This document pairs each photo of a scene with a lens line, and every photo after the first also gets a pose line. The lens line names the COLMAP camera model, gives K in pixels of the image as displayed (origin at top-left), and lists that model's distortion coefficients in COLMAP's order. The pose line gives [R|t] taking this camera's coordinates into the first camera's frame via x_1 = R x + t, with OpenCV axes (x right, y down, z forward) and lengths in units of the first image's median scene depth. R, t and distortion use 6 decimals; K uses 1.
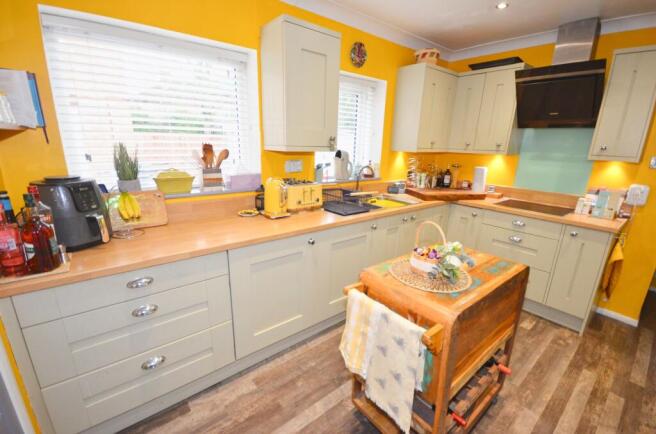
lens RADIAL K [[286.2, 0, 330.6], [0, 286.2, 223.7], [0, 0, 1]] dist [-0.009374, -0.000381]
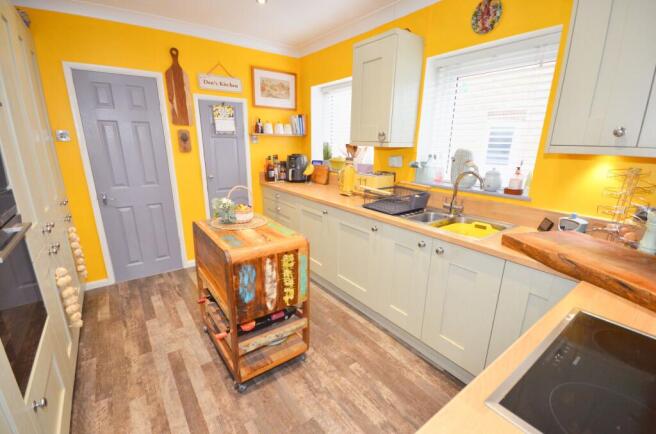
lens RADIAL K [[286.2, 0, 330.6], [0, 286.2, 223.7], [0, 0, 1]] dist [-0.009374, -0.000381]
pose [[-0.040995, 0.250336, -0.967291, 1.246187], [-0.291320, 0.923047, 0.251232, -0.230625], [0.955747, 0.292090, 0.035088, 0.995953]]
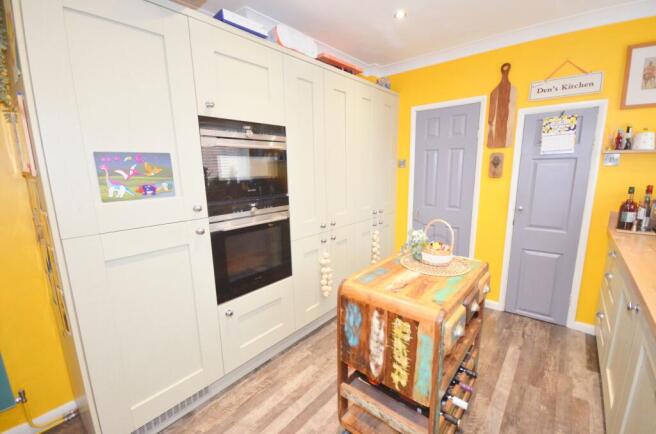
lens RADIAL K [[286.2, 0, 330.6], [0, 286.2, 223.7], [0, 0, 1]] dist [-0.009374, -0.000381]
pose [[-0.981879, 0.028292, -0.187384, 0.701270], [-0.059702, 0.892261, 0.447555, -0.340885], [0.179858, 0.450632, -0.874404, 1.344015]]
